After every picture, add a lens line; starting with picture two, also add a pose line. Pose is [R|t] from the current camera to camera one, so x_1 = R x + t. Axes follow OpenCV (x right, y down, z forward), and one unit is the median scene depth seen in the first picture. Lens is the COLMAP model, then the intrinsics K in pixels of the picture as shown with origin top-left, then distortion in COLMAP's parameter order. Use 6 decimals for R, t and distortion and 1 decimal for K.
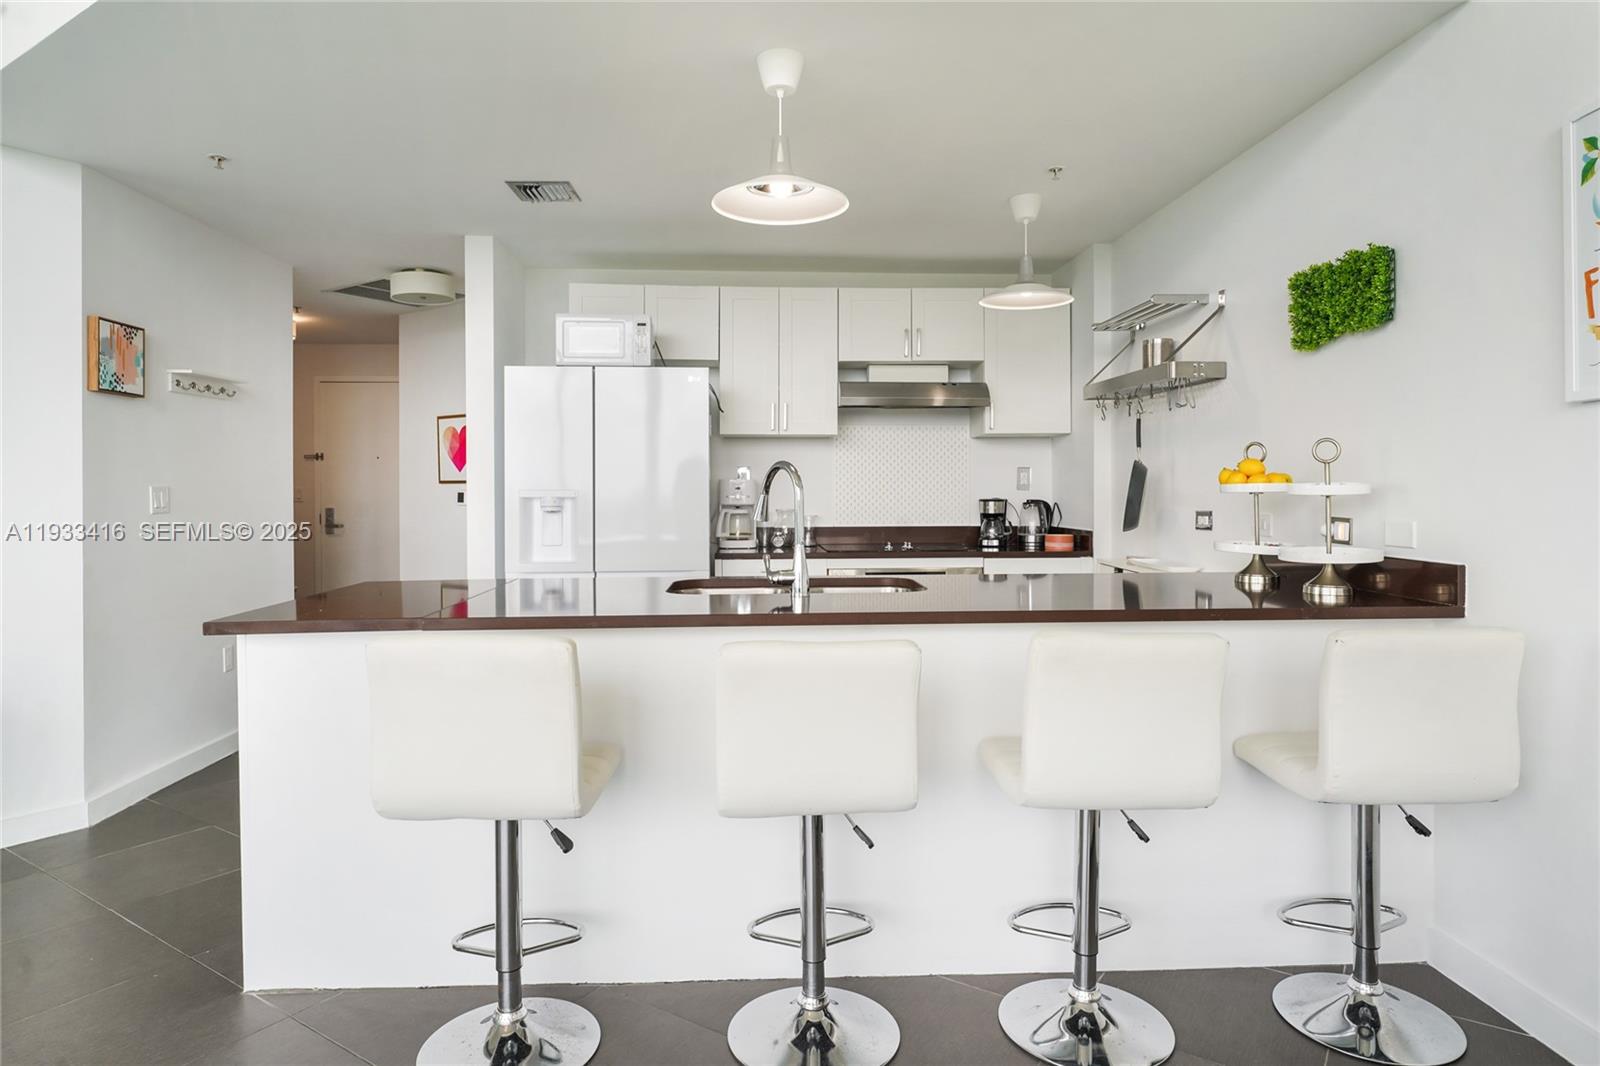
lens RADIAL K [[949.1, 0, 805.9], [0, 949.1, 498.6], [0, 0, 1]] dist [-0.000914, 0.003766]
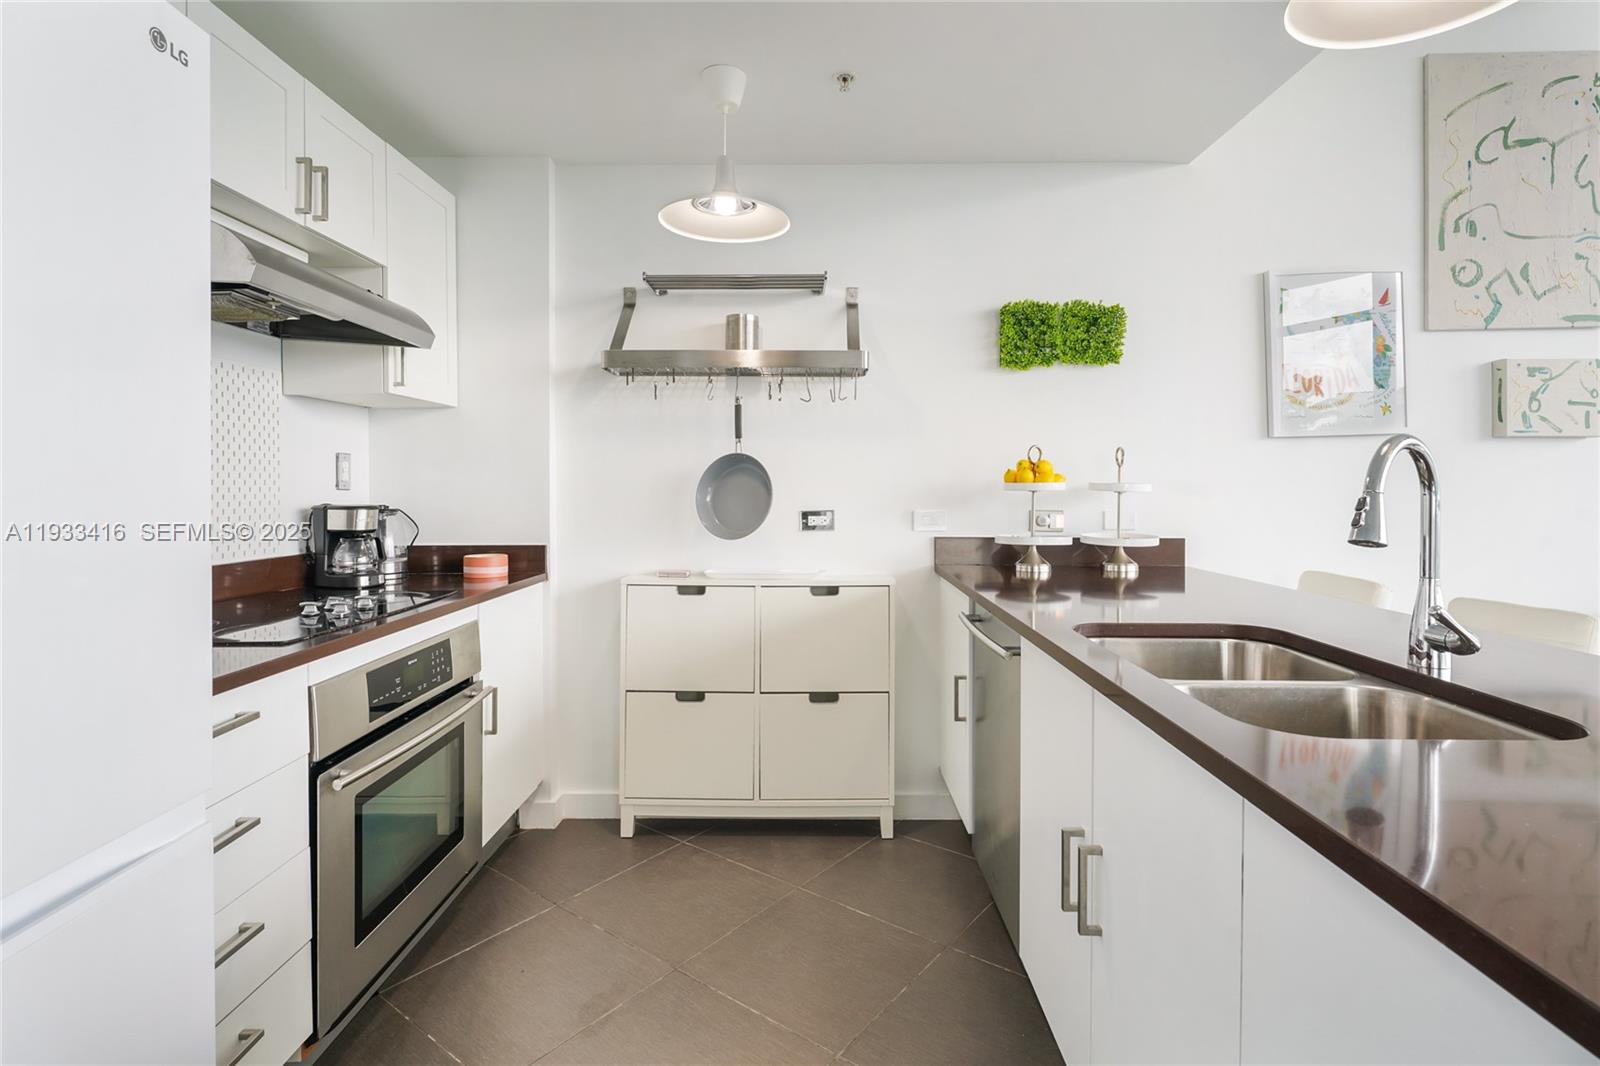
lens RADIAL K [[782.4, 0, 806.0], [0, 782.4, 486.5], [0, 0, 1]] dist [-0.005561, 0.001691]
pose [[0.063451, 0.003193, 0.997980, -0.288242], [0.011695, 0.999924, -0.003943, -0.006658], [-0.997916, 0.011922, 0.063409, 0.760049]]
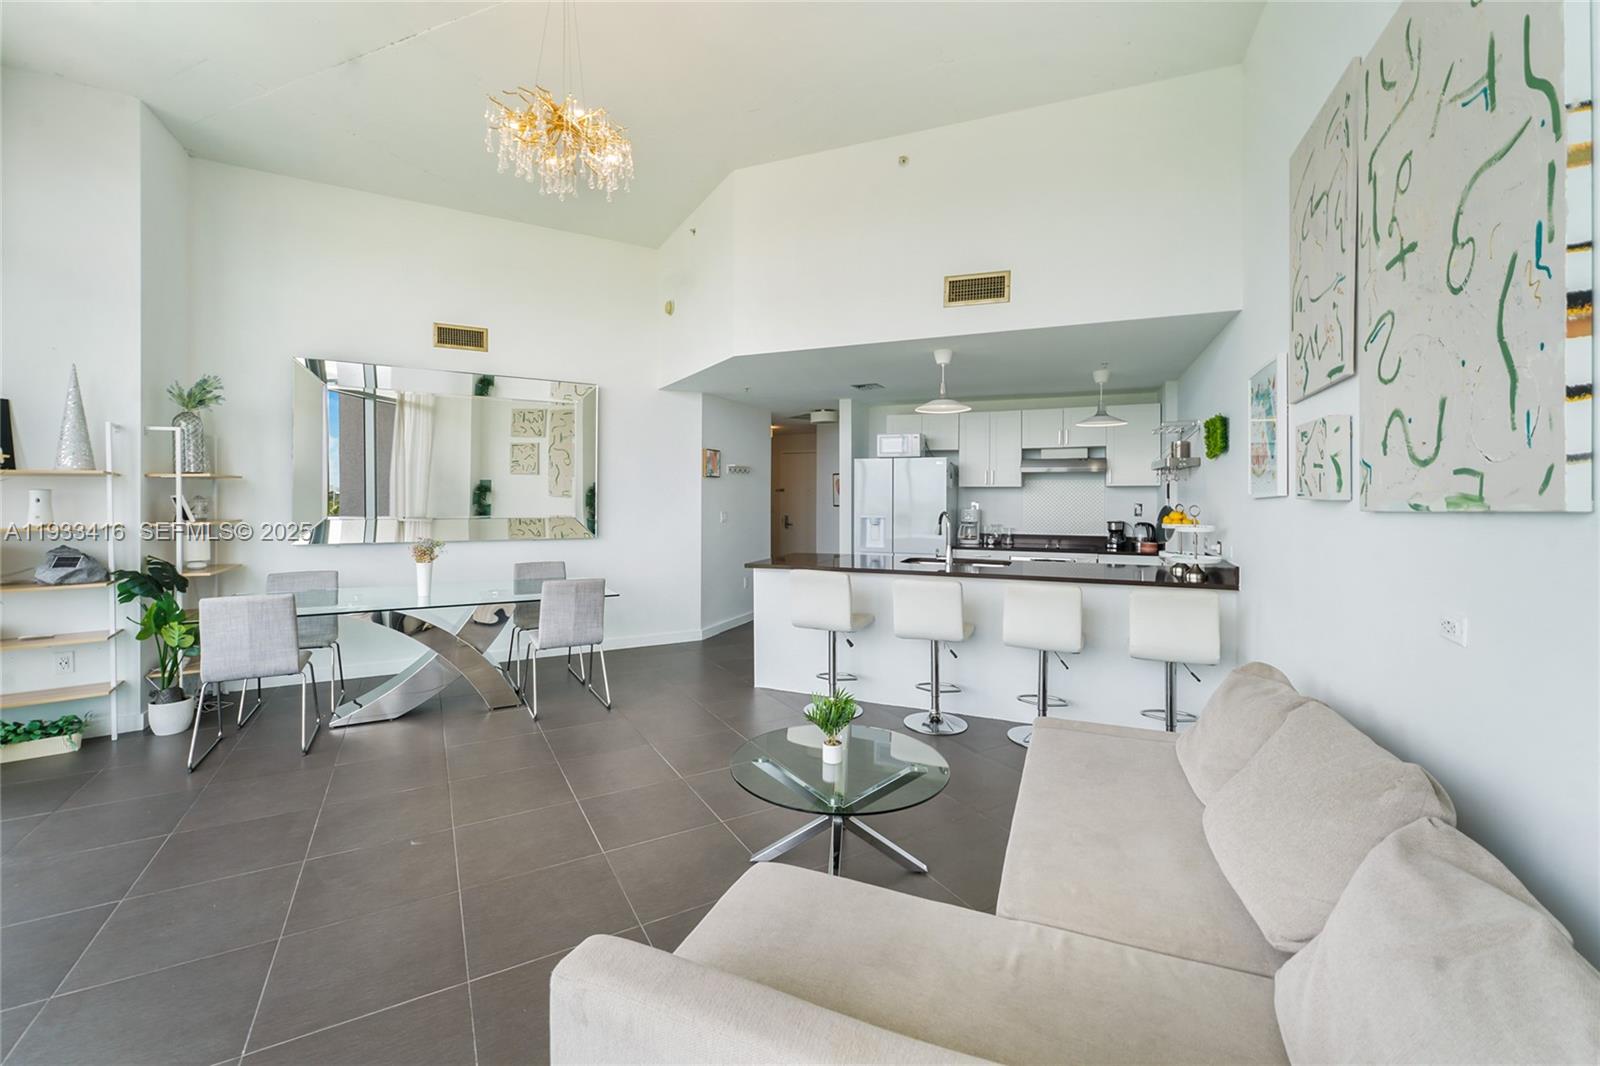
lens RADIAL K [[656.8, 0, 804.6], [0, 656.8, 496.3], [0, 0, 1]] dist [0.003640, -0.000228]
pose [[0.903105, 0.006388, -0.429372, 0.219102], [-0.010110, 0.999928, -0.006387, -0.036692], [0.429300, 0.010109, 0.903105, -0.405462]]
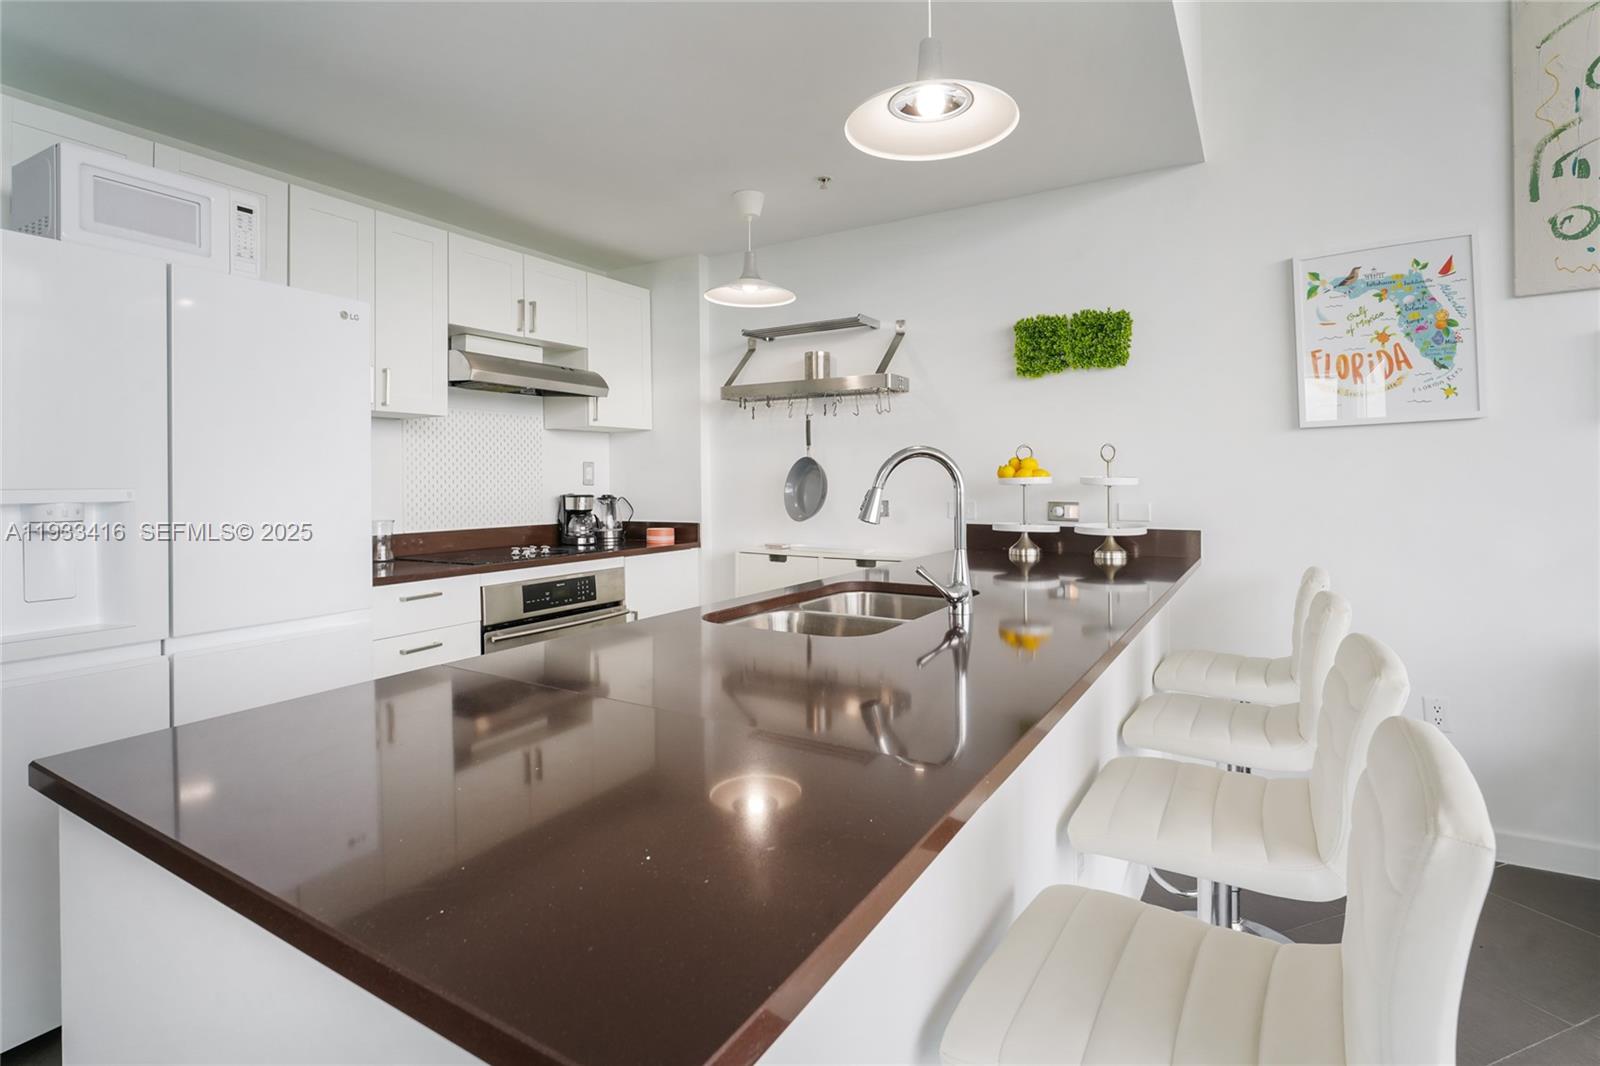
lens RADIAL K [[782.4, 0, 801.5], [0, 782.4, 477.0], [0, 0, 1]] dist [-0.005561, 0.001691]
pose [[0.565784, 0.002734, 0.824549, -0.353961], [0.014432, 0.999808, -0.013218, -0.004166], [-0.824427, 0.019378, 0.565637, 0.410122]]
